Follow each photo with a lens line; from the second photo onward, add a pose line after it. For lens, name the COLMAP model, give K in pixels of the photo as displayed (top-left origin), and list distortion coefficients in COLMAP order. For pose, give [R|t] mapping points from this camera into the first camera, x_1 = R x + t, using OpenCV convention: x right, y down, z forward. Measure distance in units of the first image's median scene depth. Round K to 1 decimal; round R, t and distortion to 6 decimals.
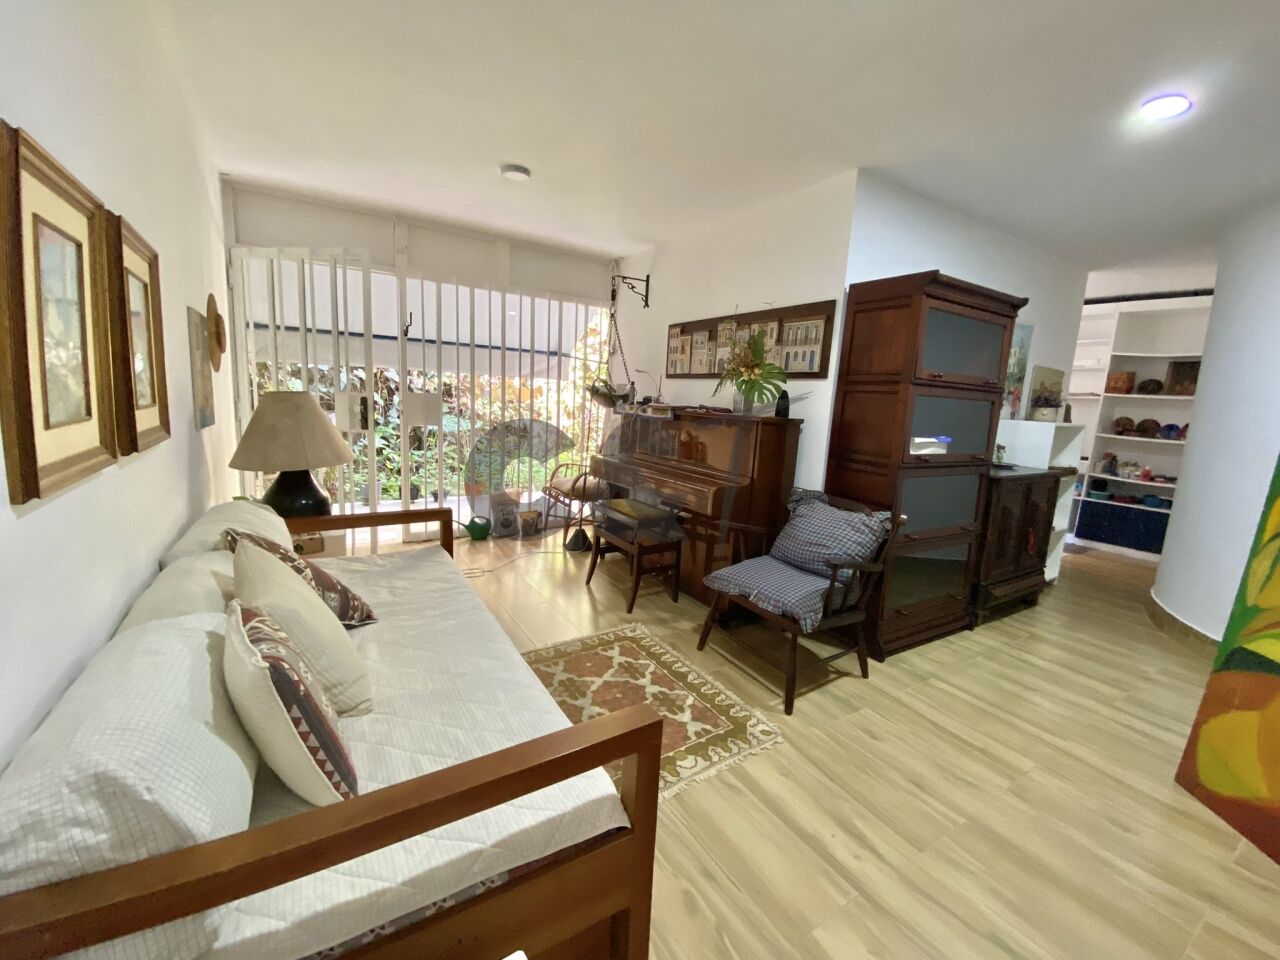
lens RADIAL K [[517.0, 0, 640.0], [0, 517.0, 480.0], [0, 0, 1]] dist [0.077498, -0.053571]
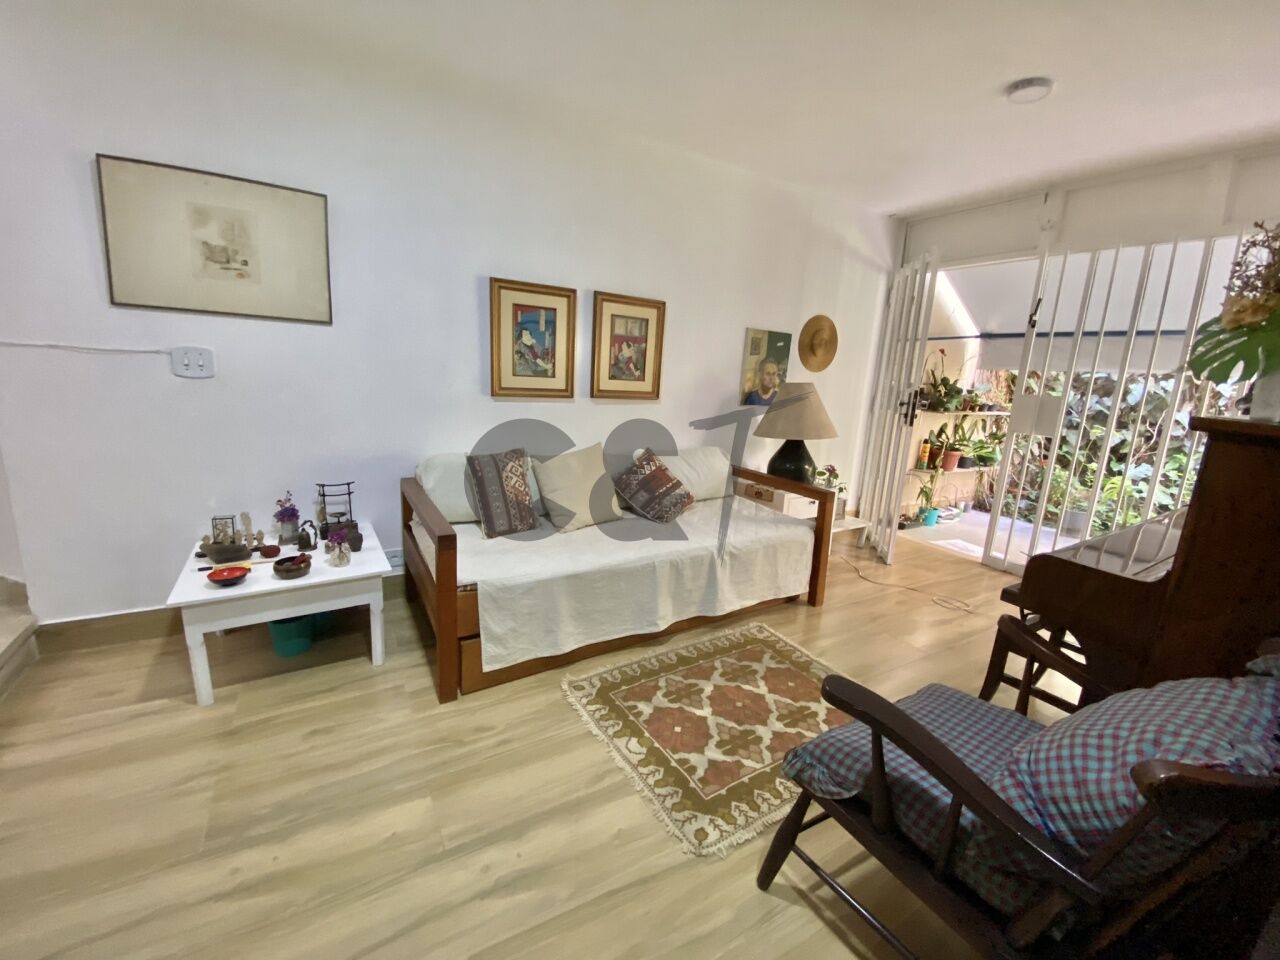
lens RADIAL K [[517.0, 0, 640.0], [0, 517.0, 480.0], [0, 0, 1]] dist [0.077498, -0.053571]
pose [[-0.012881, 0.157277, -0.987471, 0.622321], [-0.216380, 0.963714, 0.156315, -0.046094], [0.976224, 0.215683, 0.021618, 0.584578]]
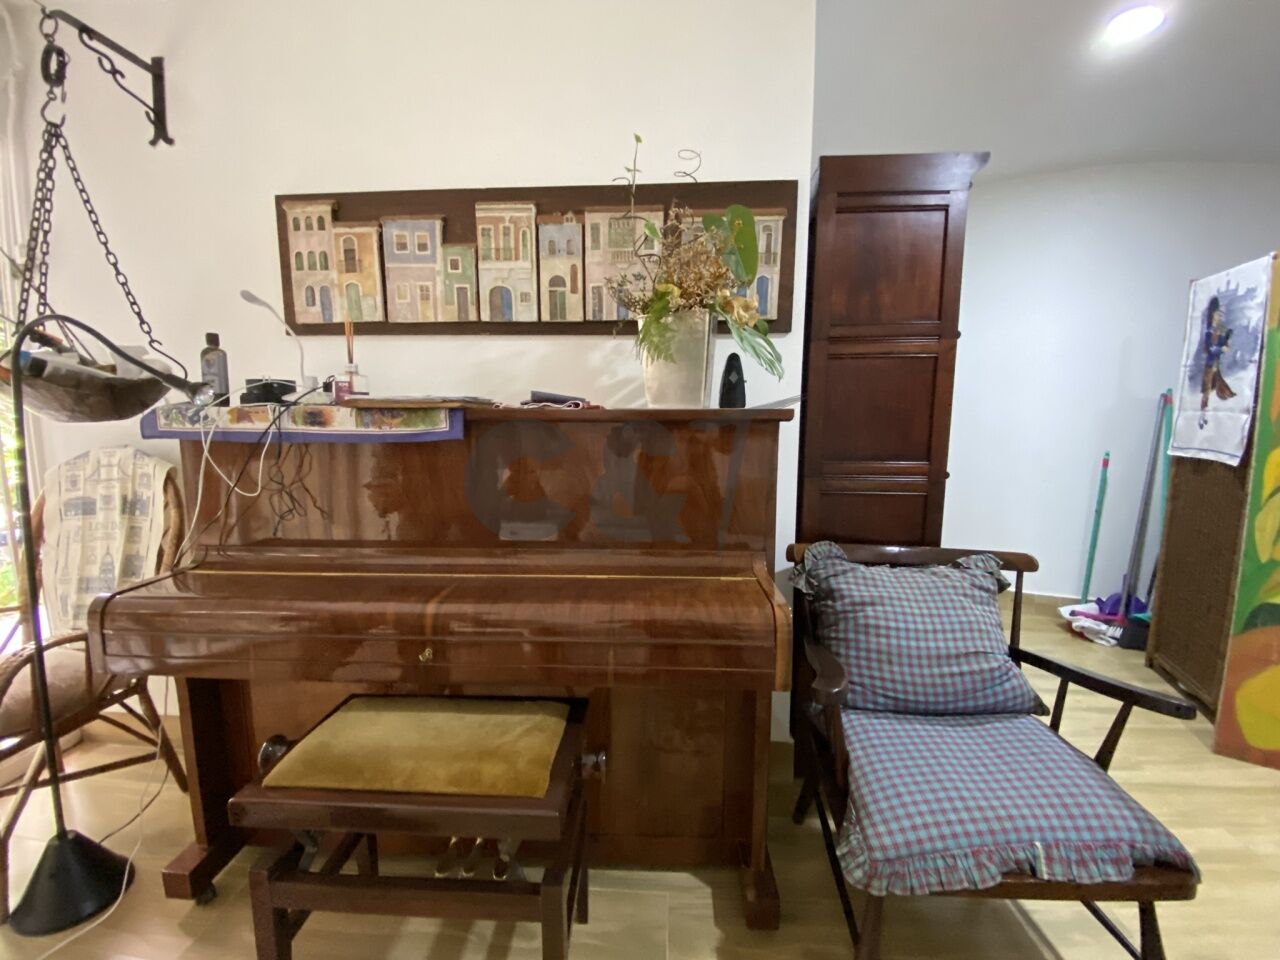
lens RADIAL K [[516.2, 0, 640.0], [0, 516.2, 480.0], [0, 0, 1]] dist [0.020024, -0.021223]
pose [[0.580689, -0.157032, 0.798838, -0.178338], [0.162104, 0.983876, 0.075569, -0.113458], [-0.797824, 0.085613, 0.596781, 0.837318]]
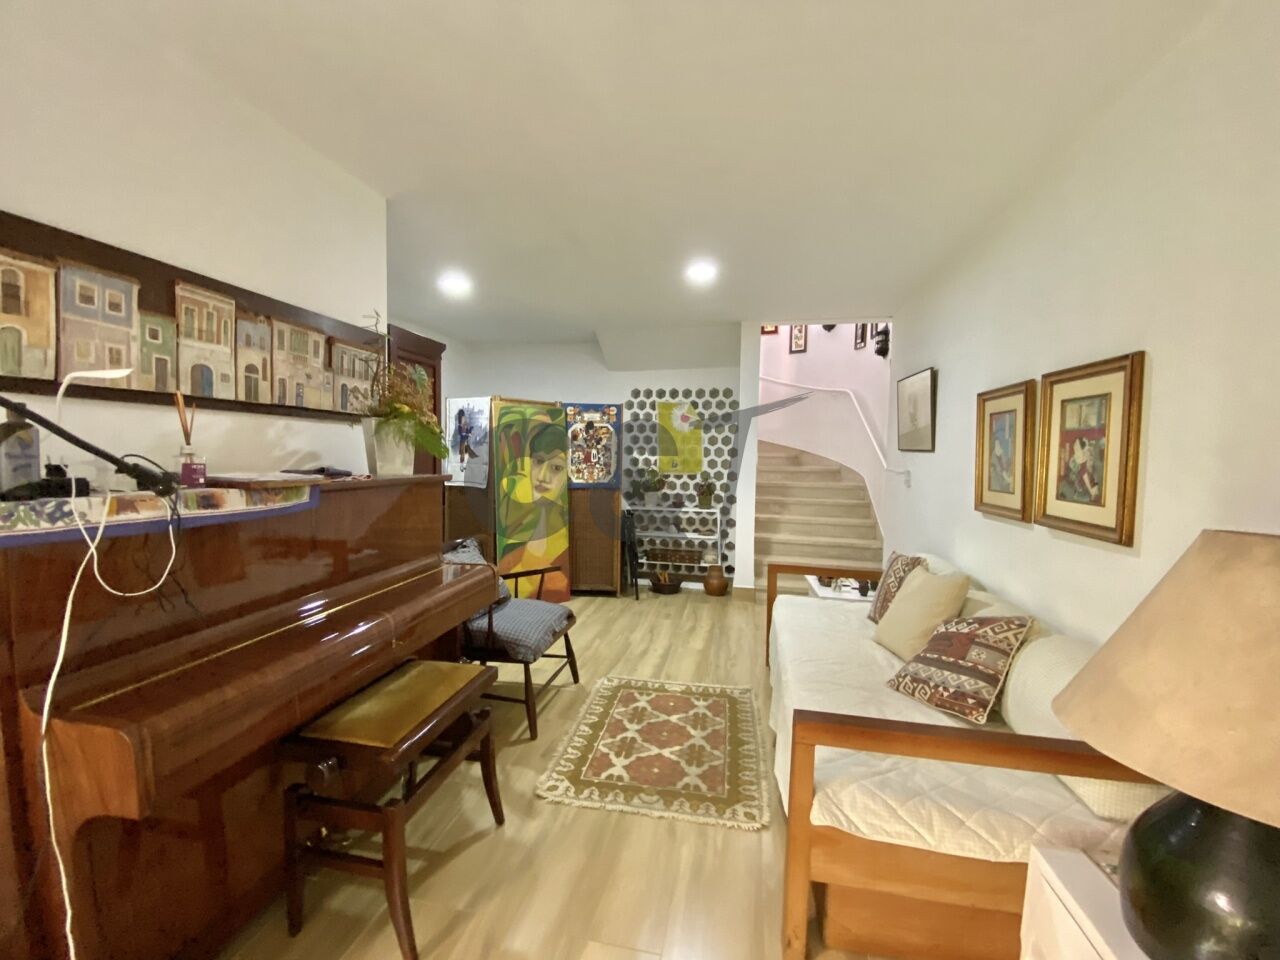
lens RADIAL K [[516.2, 0, 640.0], [0, 516.2, 480.0], [0, 0, 1]] dist [0.020024, -0.021223]
pose [[-0.727346, -0.101134, 0.678778, -0.540441], [0.055206, 0.977254, 0.204761, -0.259611], [-0.684047, 0.186405, -0.705219, 1.349215]]
